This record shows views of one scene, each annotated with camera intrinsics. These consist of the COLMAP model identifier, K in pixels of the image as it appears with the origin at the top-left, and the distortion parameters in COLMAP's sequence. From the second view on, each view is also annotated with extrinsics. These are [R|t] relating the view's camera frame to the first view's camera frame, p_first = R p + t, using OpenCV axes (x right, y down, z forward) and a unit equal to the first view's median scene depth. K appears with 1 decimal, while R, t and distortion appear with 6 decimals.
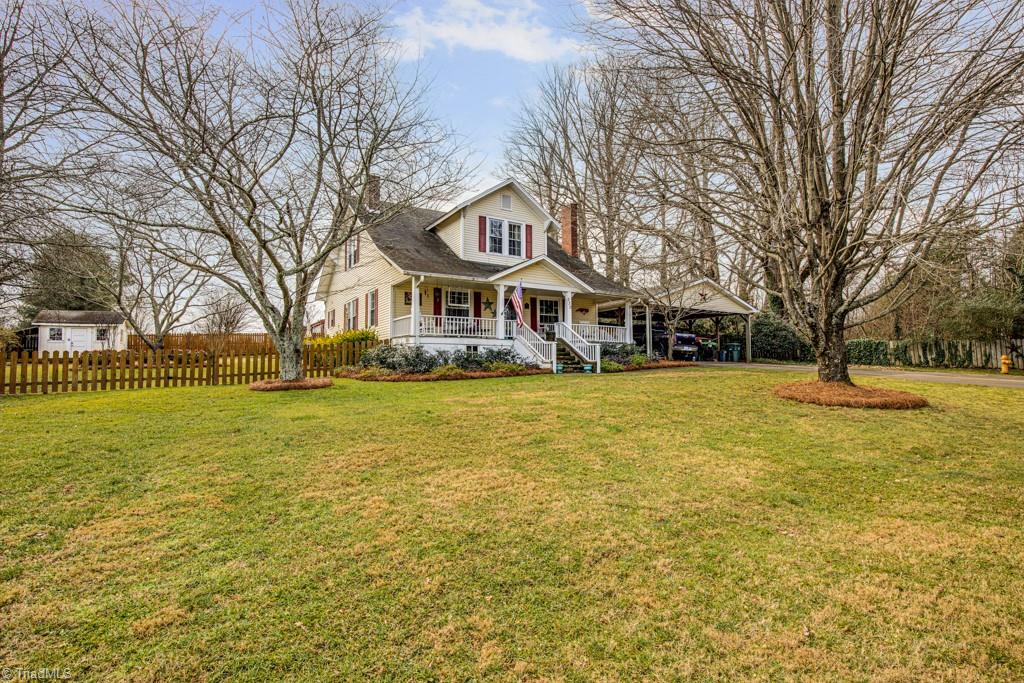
lens RADIAL K [[509.4, 0, 526.9], [0, 509.4, 342.5], [0, 0, 1]] dist [-0.003814, -0.000451]
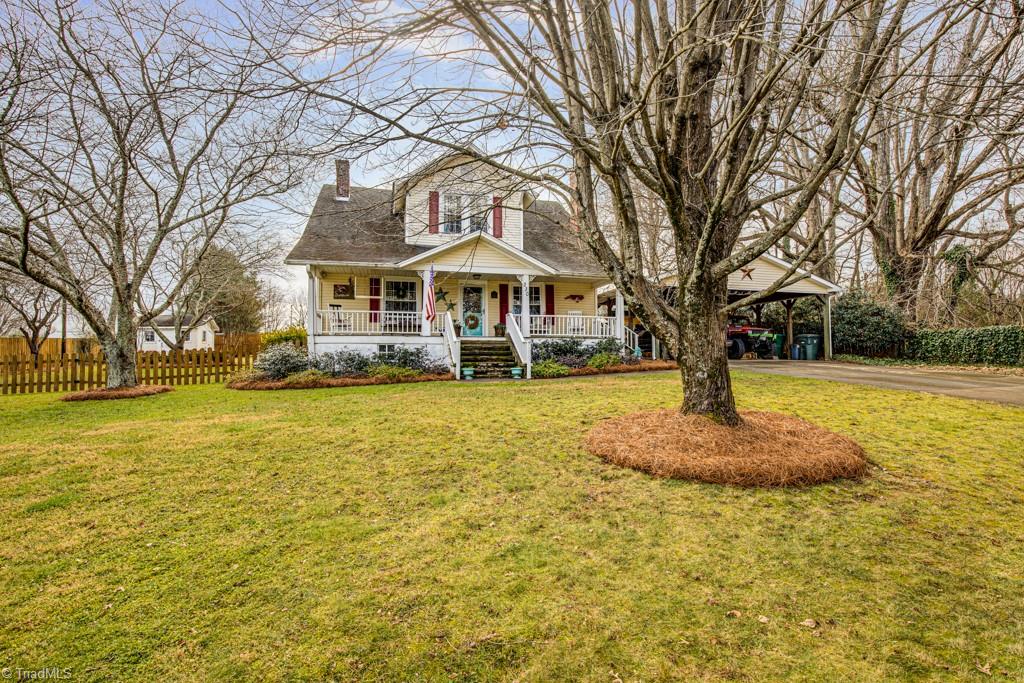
lens RADIAL K [[509.4, 0, 526.9], [0, 509.4, 342.5], [0, 0, 1]] dist [-0.003814, -0.000451]
pose [[0.952523, -0.011689, -0.304241, 0.348121], [0.016353, 0.999784, 0.012788, -0.004187], [0.304026, -0.017156, 0.952509, 0.256425]]
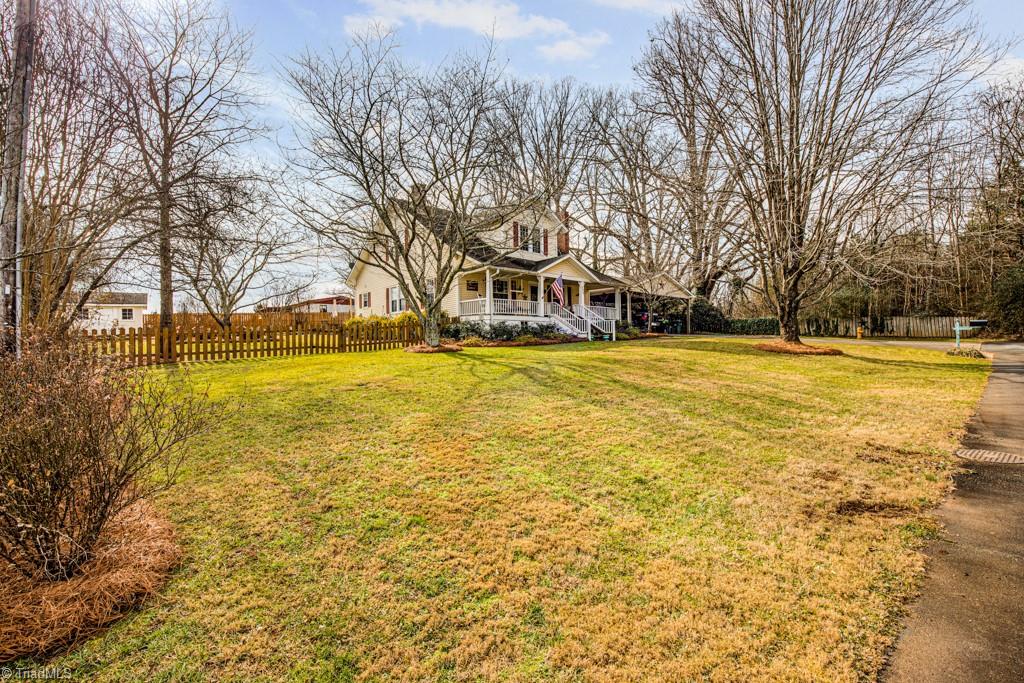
lens RADIAL K [[477.7, 0, 512.0], [0, 477.7, 341.5], [0, 0, 1]] dist [-0.024589, 0.000195]
pose [[0.985013, -0.009688, 0.172210, -0.338112], [0.002610, 0.999144, 0.041279, 0.006295], [-0.172463, -0.040211, 0.984195, -0.224047]]
